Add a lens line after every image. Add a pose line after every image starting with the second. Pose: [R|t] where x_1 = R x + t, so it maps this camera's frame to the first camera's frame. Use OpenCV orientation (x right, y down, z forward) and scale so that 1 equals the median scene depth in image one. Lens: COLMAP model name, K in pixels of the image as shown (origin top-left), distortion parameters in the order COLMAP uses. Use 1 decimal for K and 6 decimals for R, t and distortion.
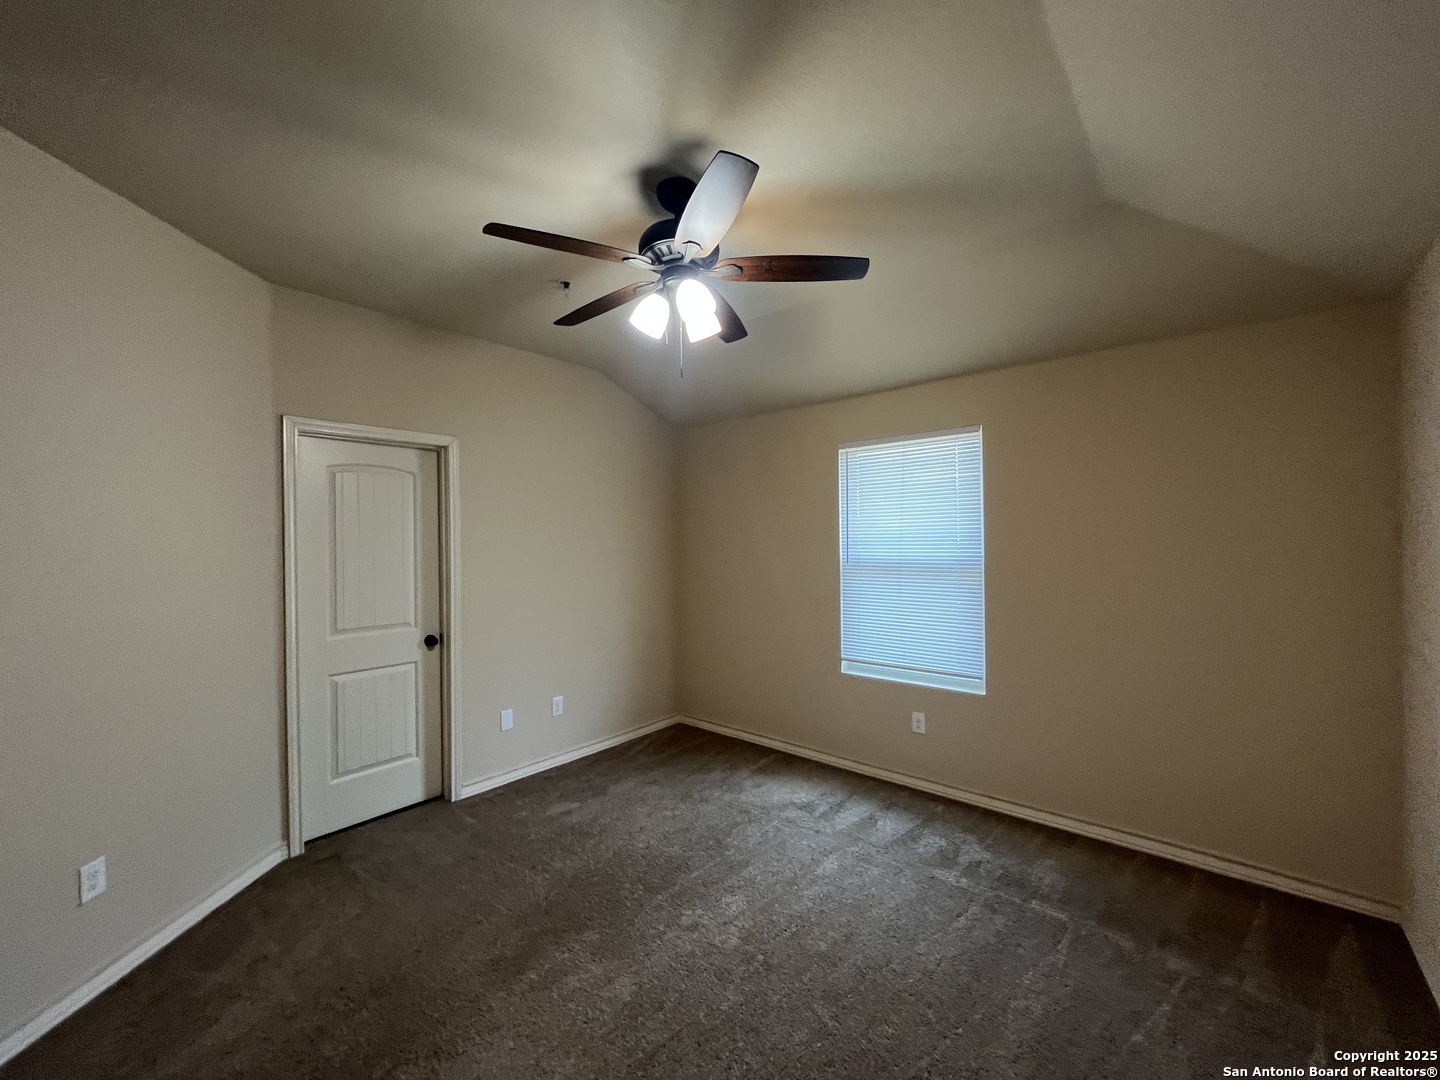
lens RADIAL K [[579.6, 0, 719.5], [0, 579.6, 540.1], [0, 0, 1]] dist [-0.001185, -0.000242]
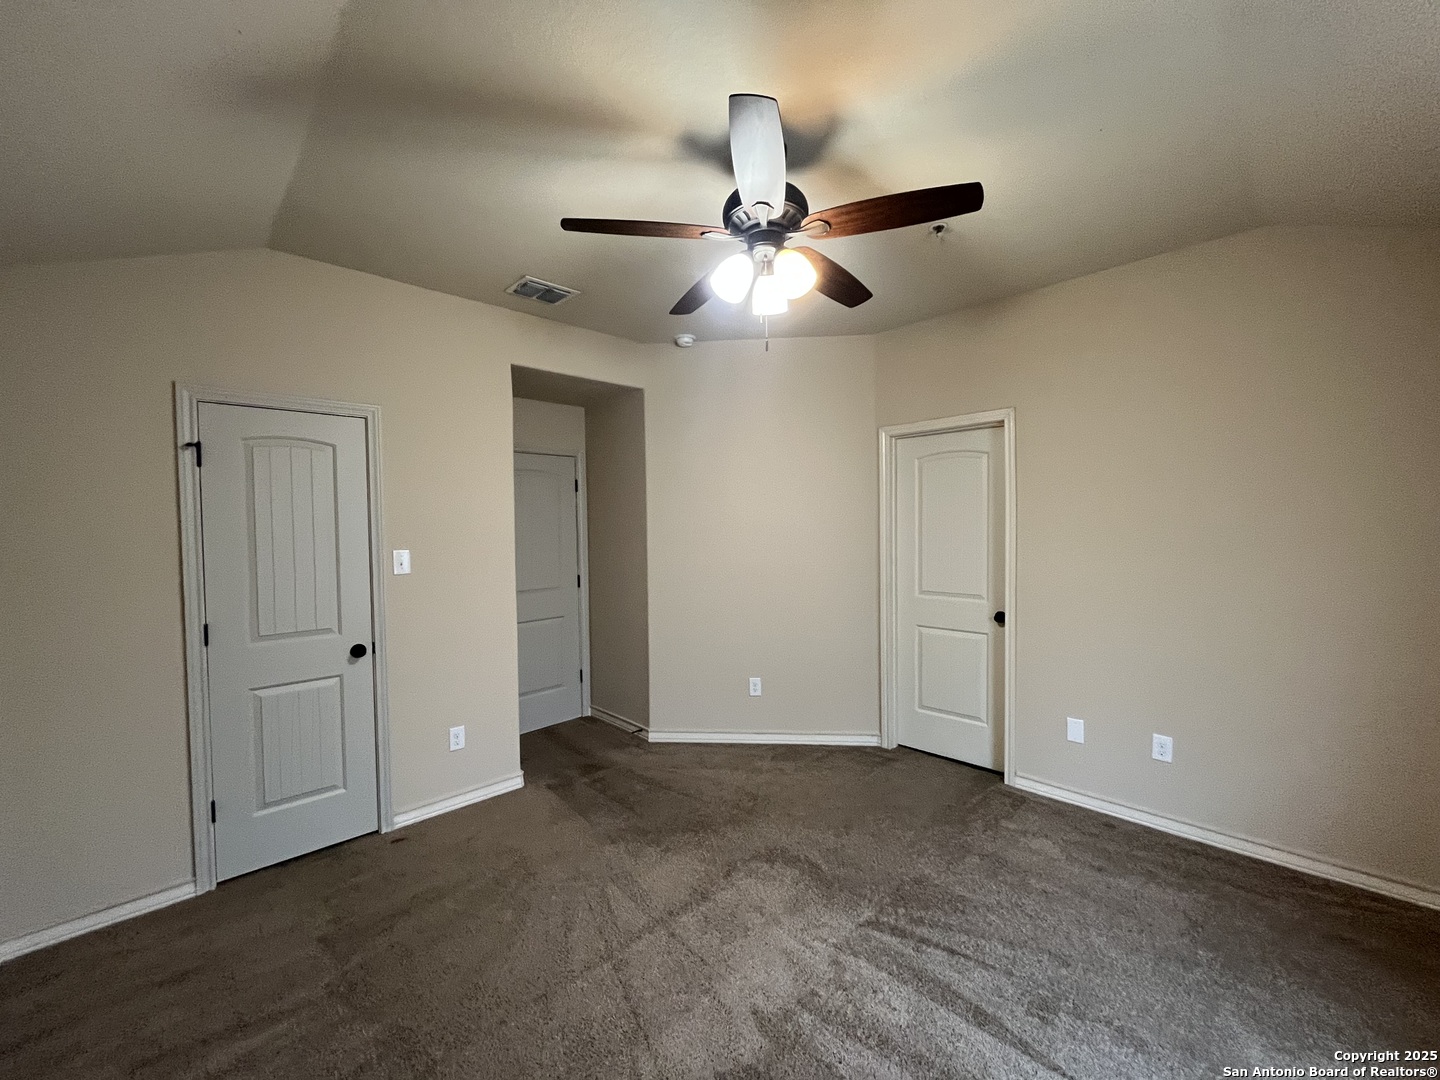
lens RADIAL K [[579.6, 0, 719.5], [0, 579.6, 540.1], [0, 0, 1]] dist [-0.001185, -0.000242]
pose [[-0.076079, 0.040230, -0.996290, 0.547594], [0.011787, 0.999152, 0.039445, -0.006206], [0.997032, -0.008743, -0.076489, 0.603289]]
